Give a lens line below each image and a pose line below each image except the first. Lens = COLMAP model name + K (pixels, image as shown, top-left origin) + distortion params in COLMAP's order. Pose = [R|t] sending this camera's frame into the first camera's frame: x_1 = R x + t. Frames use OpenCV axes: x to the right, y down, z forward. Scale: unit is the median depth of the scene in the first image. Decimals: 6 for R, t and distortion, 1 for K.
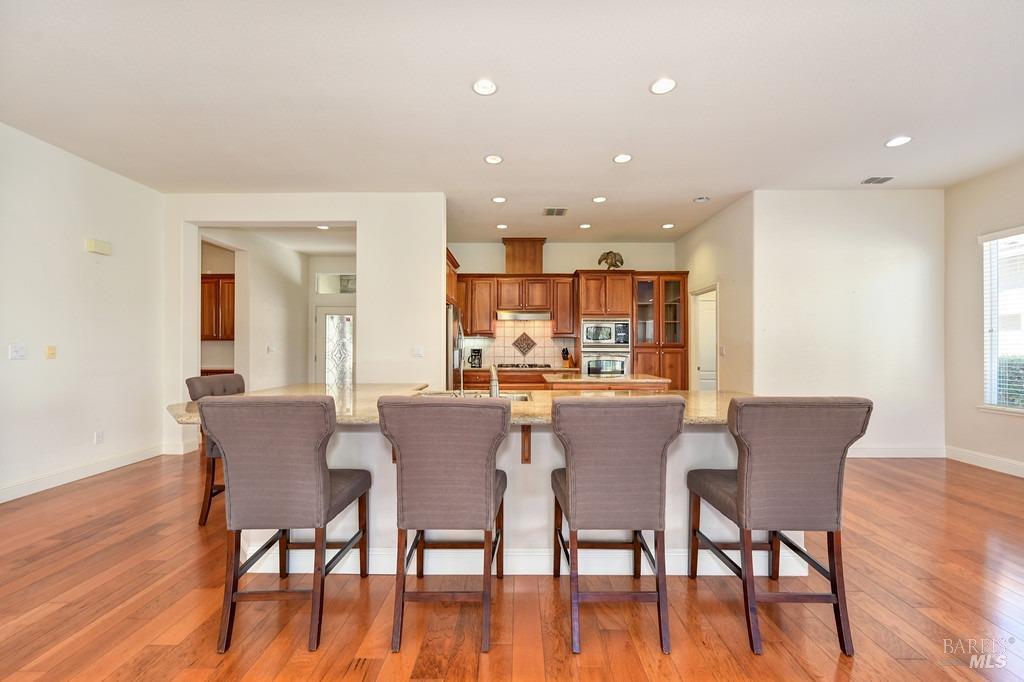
lens RADIAL K [[402.8, 0, 513.4], [0, 402.8, 343.0], [0, 0, 1]] dist [-0.000595, -0.000145]
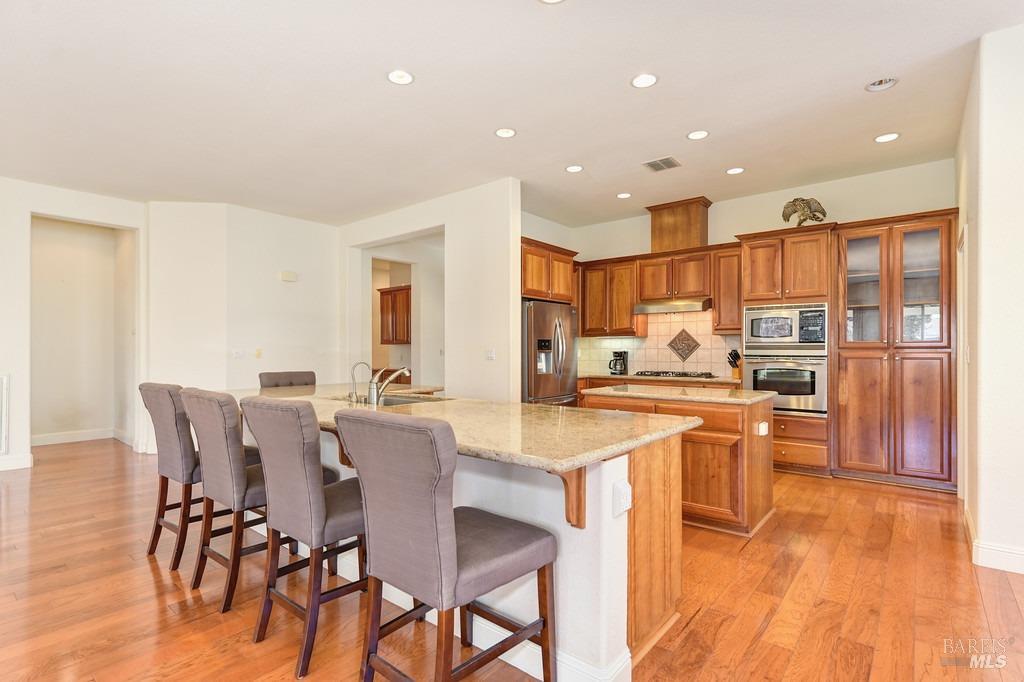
lens RADIAL K [[493.5, 0, 514.9], [0, 493.5, 348.8], [0, 0, 1]] dist [0.004772, -0.000148]
pose [[0.780967, -0.004000, -0.624560, 0.378791], [0.009541, 0.999939, 0.005526, 0.002193], [0.624500, -0.010275, 0.780957, 0.106401]]
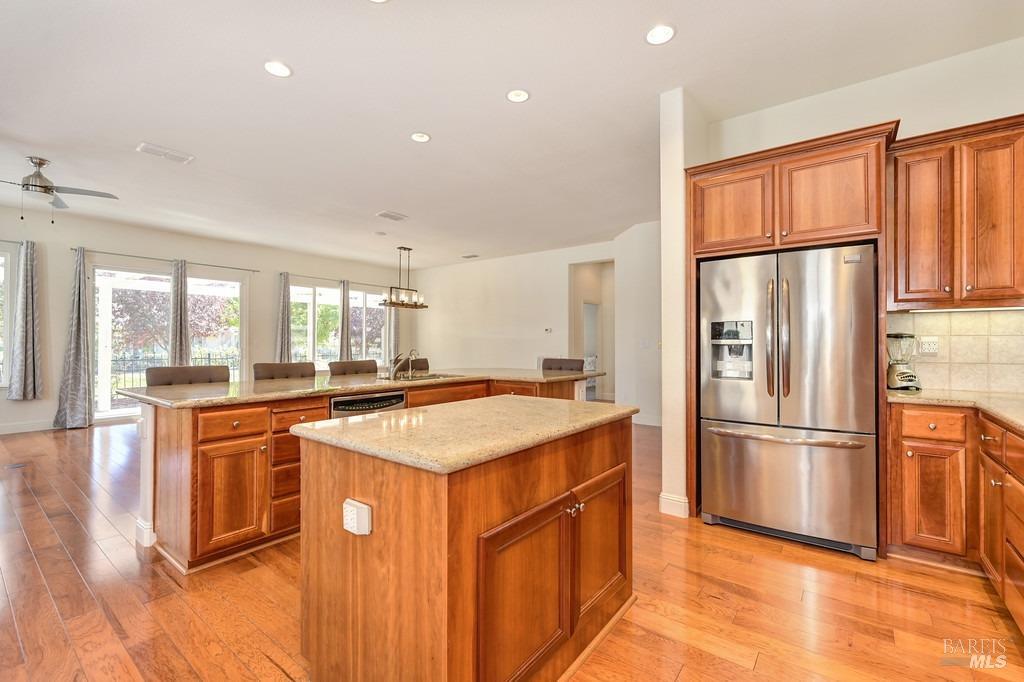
lens RADIAL K [[442.5, 0, 507.4], [0, 442.5, 338.3], [0, 0, 1]] dist [0.000571, -0.000302]
pose [[-0.608418, -0.011993, -0.793526, 0.376754], [0.007676, 0.999750, -0.020995, 0.014806], [0.793579, -0.018865, -0.608174, 0.897642]]
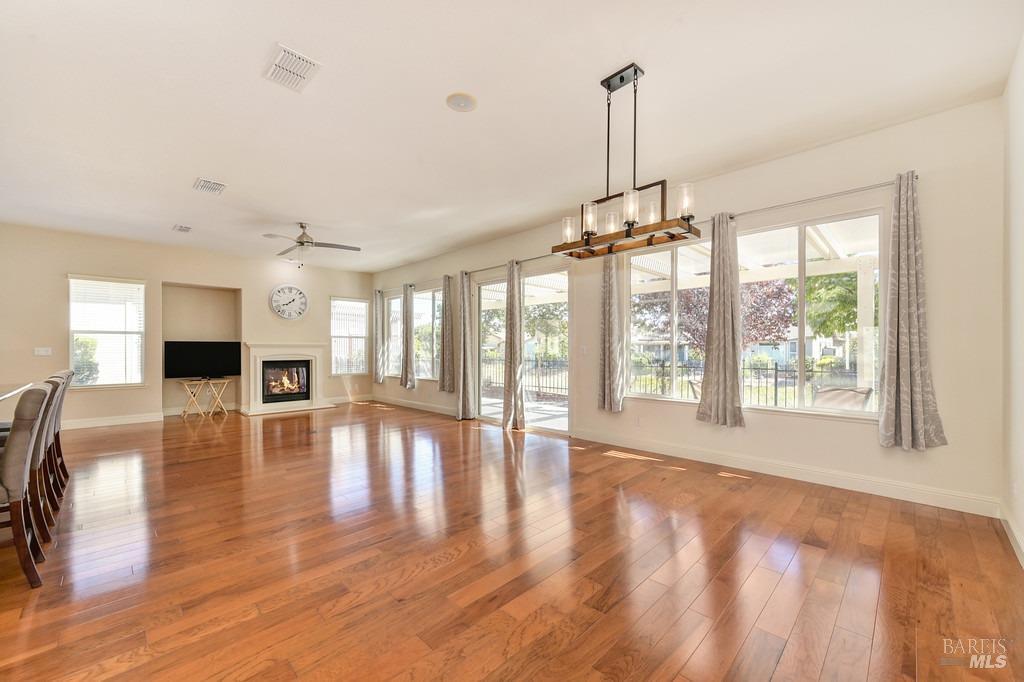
lens RADIAL K [[402.8, 0, 516.0], [0, 402.8, 345.8], [0, 0, 1]] dist [-0.000595, -0.000145]
pose [[-0.721208, 0.006695, 0.692687, -0.692490], [-0.007627, 0.999816, -0.017605, 0.003520], [-0.692677, -0.017980, -0.721024, 0.223300]]
